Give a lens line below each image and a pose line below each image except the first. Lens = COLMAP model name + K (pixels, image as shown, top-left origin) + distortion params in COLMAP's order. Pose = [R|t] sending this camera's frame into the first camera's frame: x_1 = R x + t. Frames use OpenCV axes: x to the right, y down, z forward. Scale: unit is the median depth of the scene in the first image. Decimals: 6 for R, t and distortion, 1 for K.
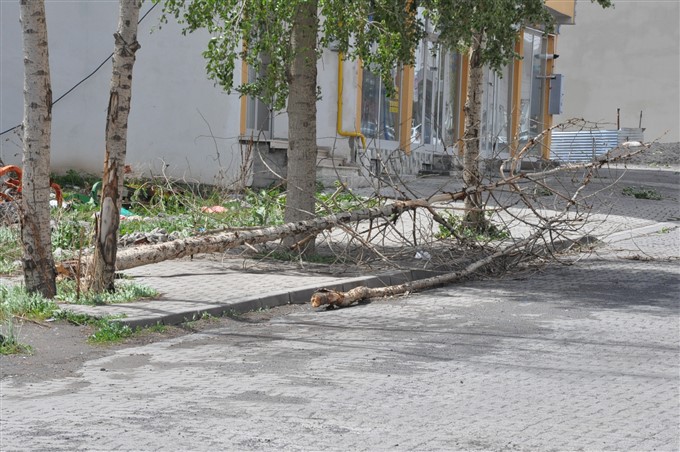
lens RADIAL K [[2880.7, 0, 339.2], [0, 2880.7, 227.6], [0, 0, 1]] dist [1.357264, 0.000000]
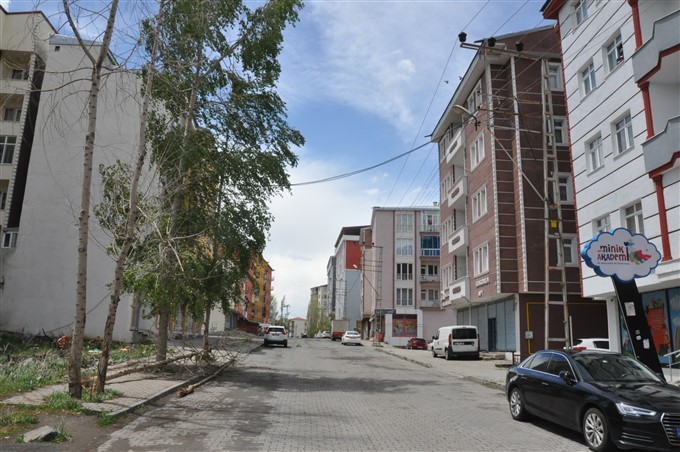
lens RADIAL K [[526.7, 0, 341.5], [0, 526.7, 224.7], [0, 0, 1]] dist [-0.120667, 0.025279]
pose [[0.930518, 0.076747, 0.358114, -0.053884], [0.005827, 0.974571, -0.224001, -0.022351], [-0.366199, 0.210524, 0.906409, 0.477614]]
